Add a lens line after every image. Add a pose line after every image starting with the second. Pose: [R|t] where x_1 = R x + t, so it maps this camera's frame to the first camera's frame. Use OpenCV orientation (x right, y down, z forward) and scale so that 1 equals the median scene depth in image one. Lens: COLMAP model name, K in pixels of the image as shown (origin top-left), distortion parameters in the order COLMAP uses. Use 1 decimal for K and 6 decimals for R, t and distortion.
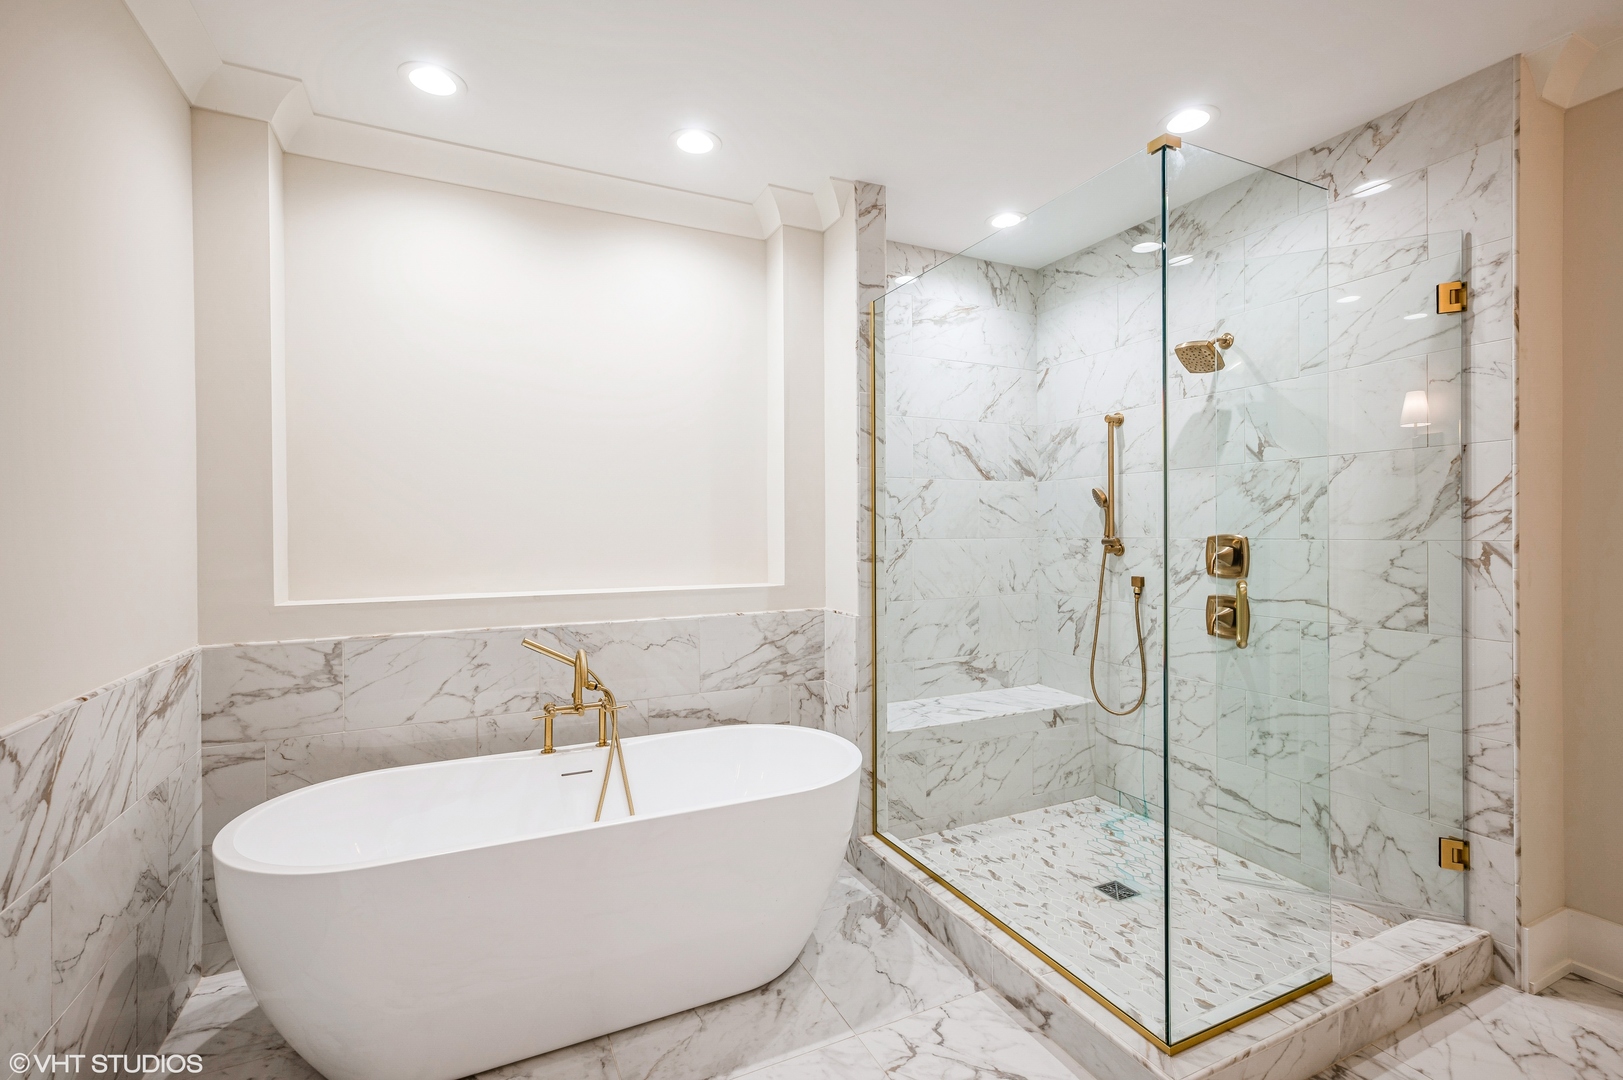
lens RADIAL K [[710.5, 0, 810.1], [0, 710.5, 535.5], [0, 0, 1]] dist [0.003565, 0.002750]
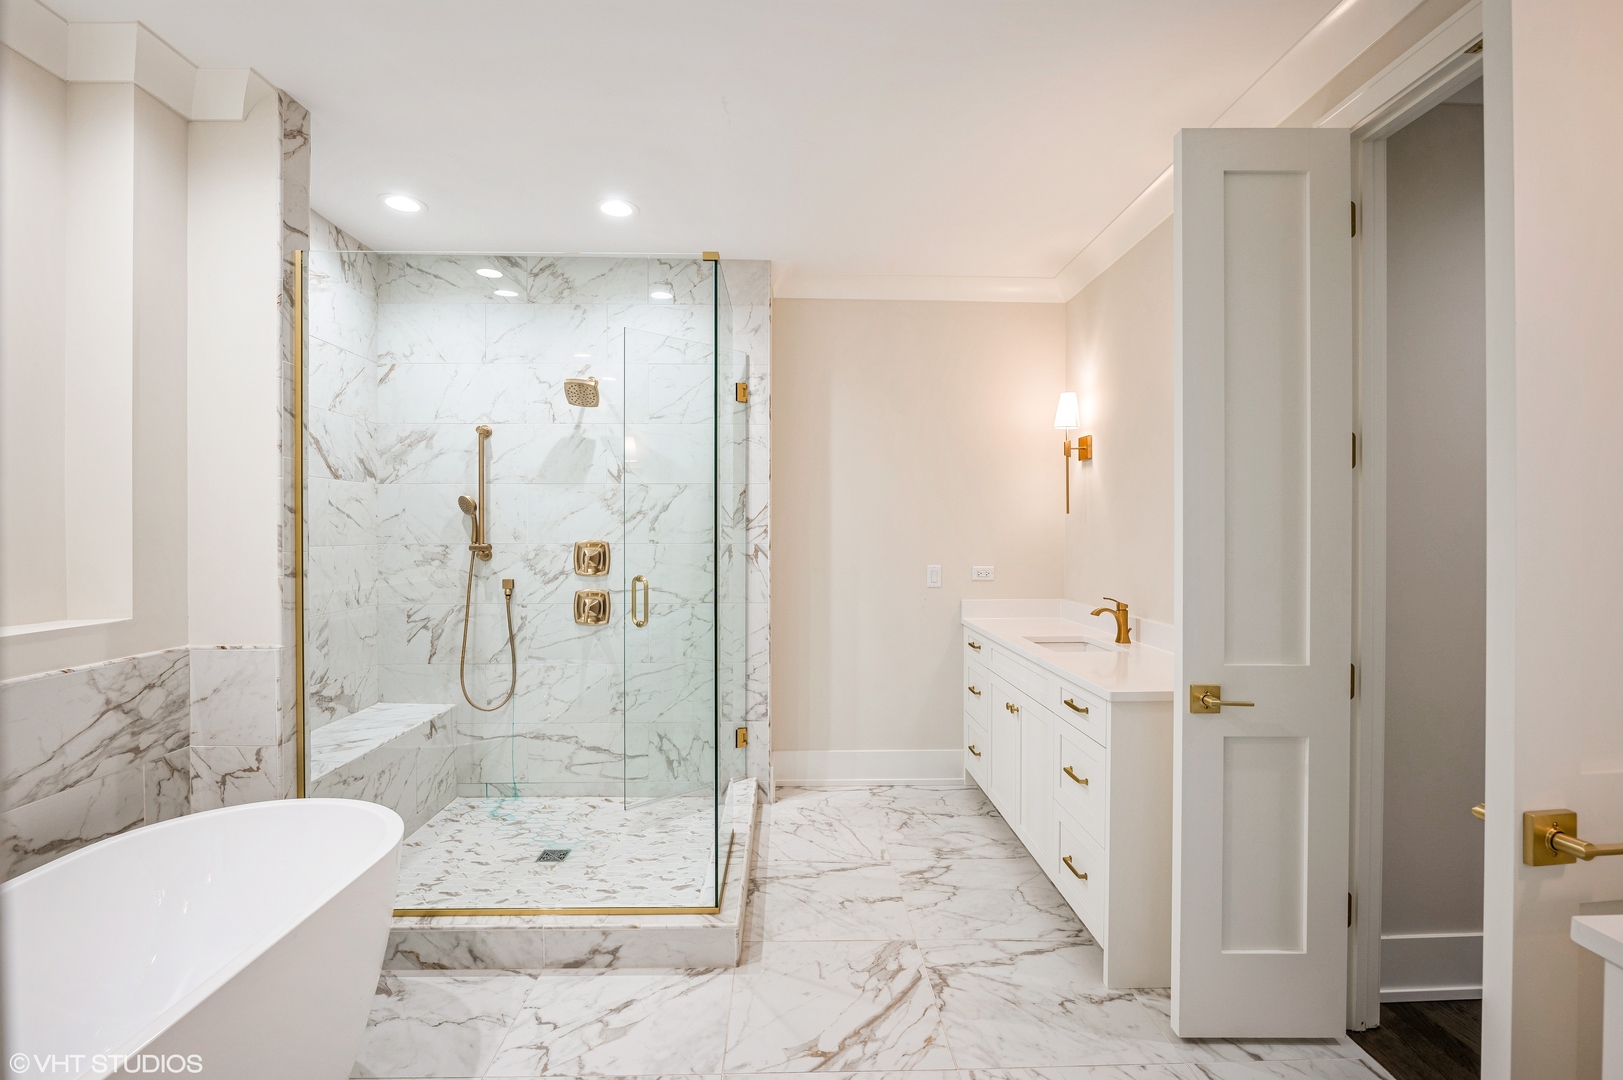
lens RADIAL K [[717.8, 0, 806.5], [0, 717.8, 544.4], [0, 0, 1]] dist [-0.010868, -0.000402]
pose [[0.421980, -0.009942, 0.906551, -0.398796], [0.004842, 0.999950, 0.008712, -0.003474], [-0.906592, 0.000713, 0.422007, 0.145880]]
